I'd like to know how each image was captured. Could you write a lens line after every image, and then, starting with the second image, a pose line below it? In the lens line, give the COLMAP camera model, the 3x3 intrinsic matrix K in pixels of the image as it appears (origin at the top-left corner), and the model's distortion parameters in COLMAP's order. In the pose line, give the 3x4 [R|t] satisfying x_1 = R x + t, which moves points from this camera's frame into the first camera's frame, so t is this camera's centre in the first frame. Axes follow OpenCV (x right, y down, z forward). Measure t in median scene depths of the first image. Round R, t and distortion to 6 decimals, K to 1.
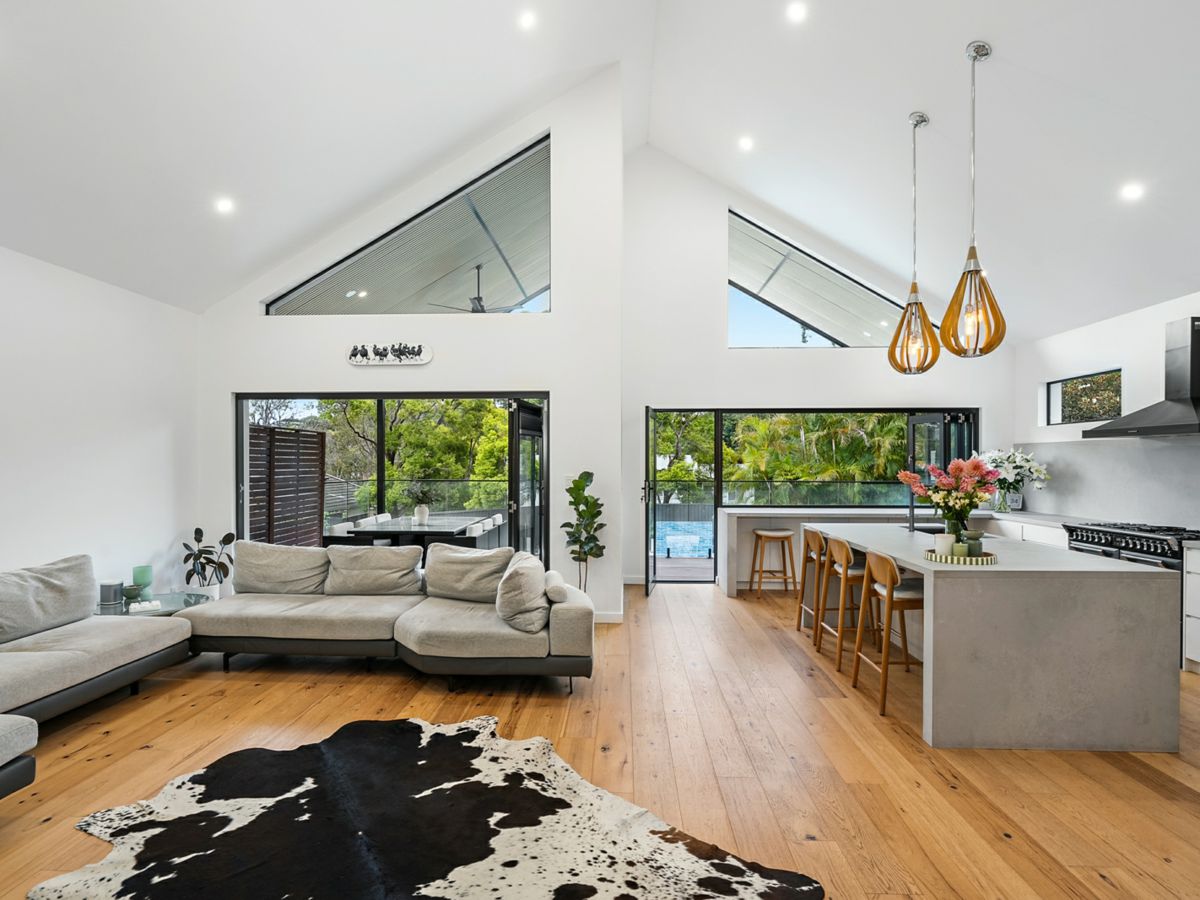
lens RADIAL K [[614.4, 0, 599.5], [0, 614.4, 456.0], [0, 0, 1]] dist [0.003080, 0.000303]
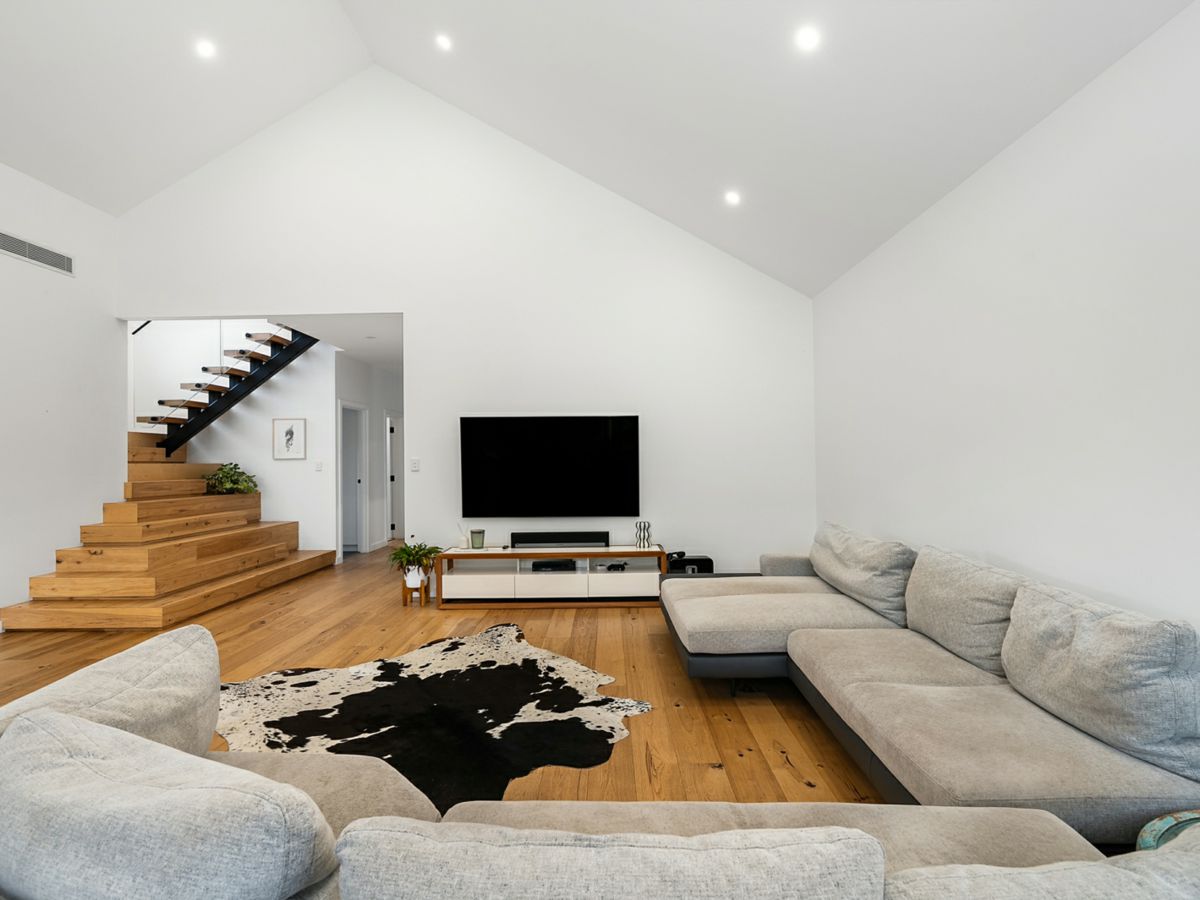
lens RADIAL K [[614.4, 0, 598.8], [0, 614.4, 453.7], [0, 0, 1]] dist [0.003080, 0.000303]
pose [[-0.999573, 0.014306, -0.025461, -0.692331], [0.014860, 0.999654, -0.021716, 0.080193], [0.025141, -0.022085, -0.999440, 2.280837]]
